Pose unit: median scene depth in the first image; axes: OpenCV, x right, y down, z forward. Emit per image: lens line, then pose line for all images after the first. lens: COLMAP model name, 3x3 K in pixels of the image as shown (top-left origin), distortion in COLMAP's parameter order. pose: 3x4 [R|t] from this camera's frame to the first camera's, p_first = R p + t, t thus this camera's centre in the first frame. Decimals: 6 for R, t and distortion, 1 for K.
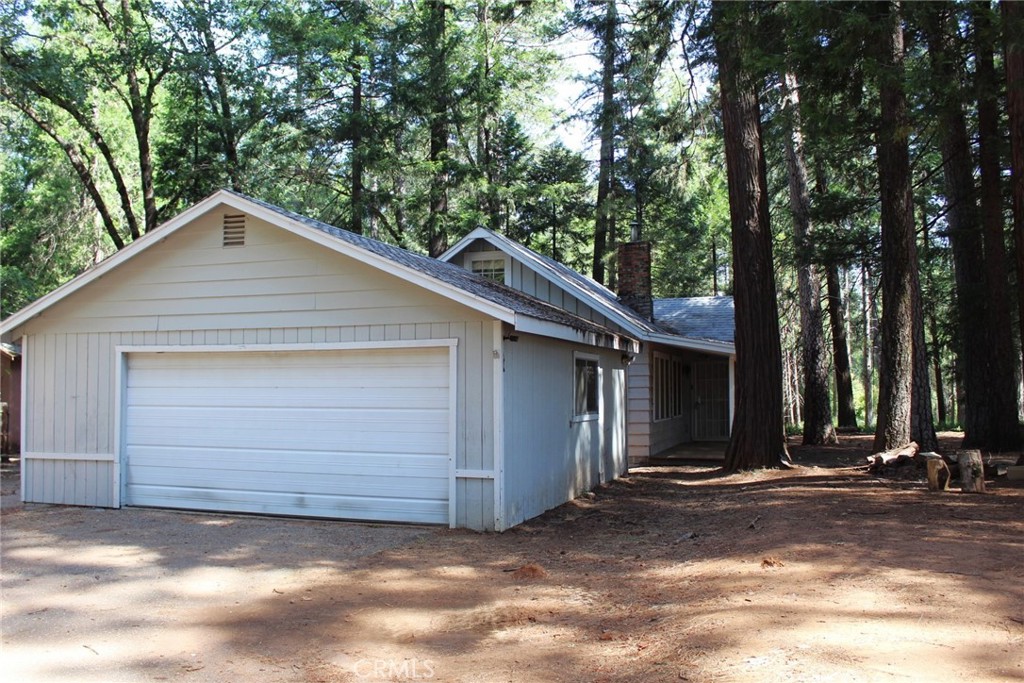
lens RADIAL K [[888.7, 0, 532.7], [0, 888.7, 340.1], [0, 0, 1]] dist [-0.115280, 0.071110]
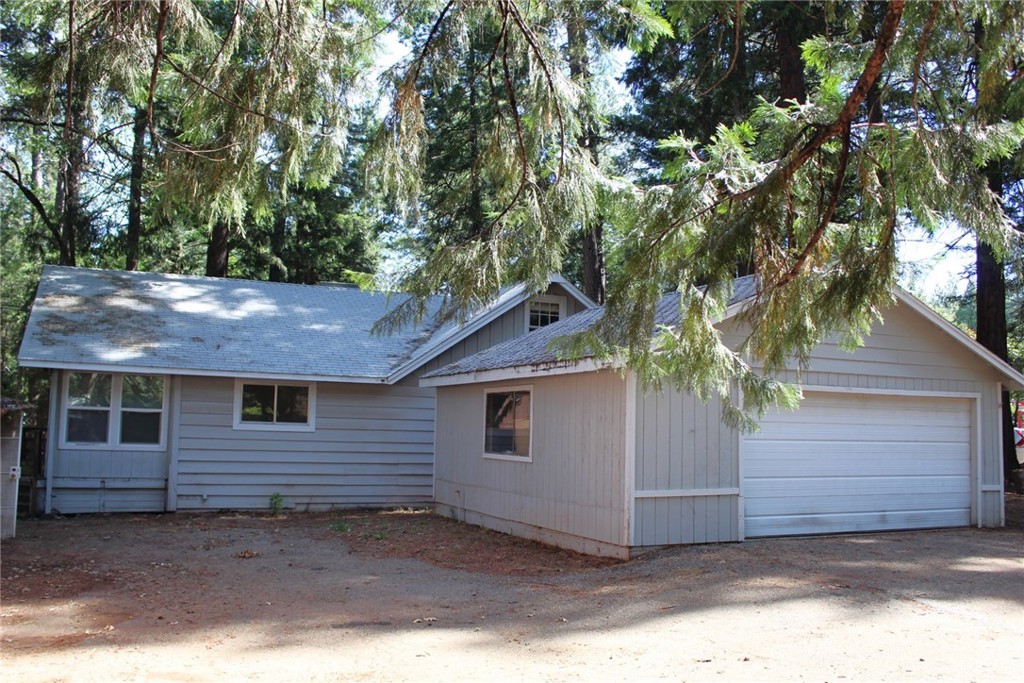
lens RADIAL K [[888.7, 0, 532.7], [0, 888.7, 340.1], [0, 0, 1]] dist [-0.115280, 0.071110]
pose [[0.723051, 0.081935, 0.685918, -1.334423], [-0.073924, 0.996417, -0.041100, 0.019999], [-0.686828, -0.020989, 0.726517, 0.416343]]
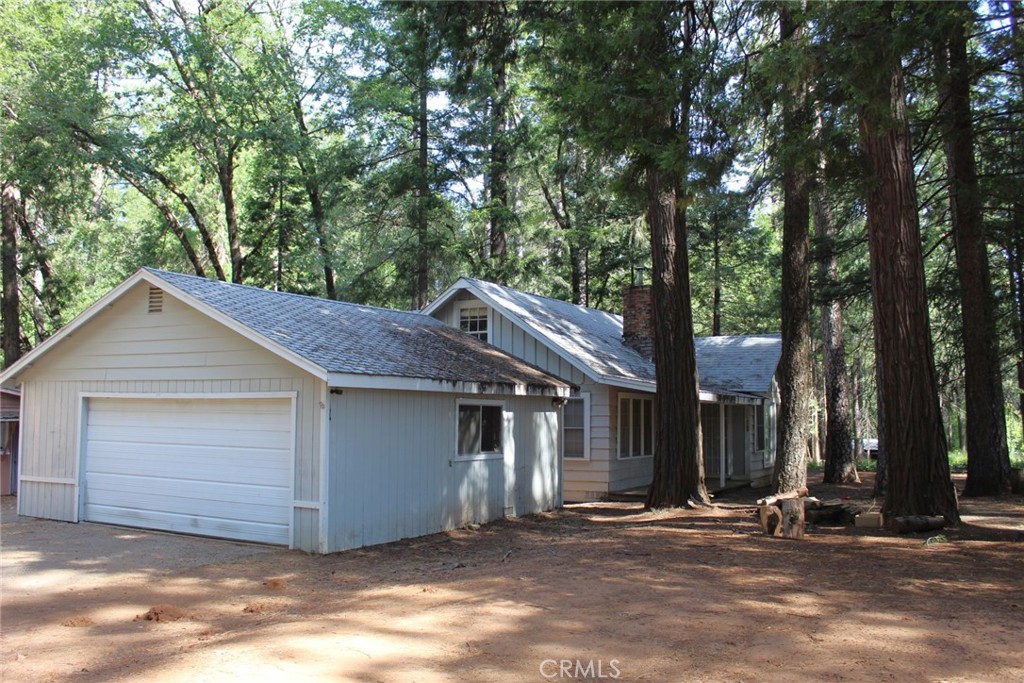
lens RADIAL K [[888.7, 0, 532.7], [0, 888.7, 340.1], [0, 0, 1]] dist [-0.115280, 0.071110]
pose [[0.983259, -0.004441, -0.182159, 0.381390], [-0.001012, 0.999554, -0.029833, -0.030825], [0.182210, 0.029518, 0.982816, -0.102857]]
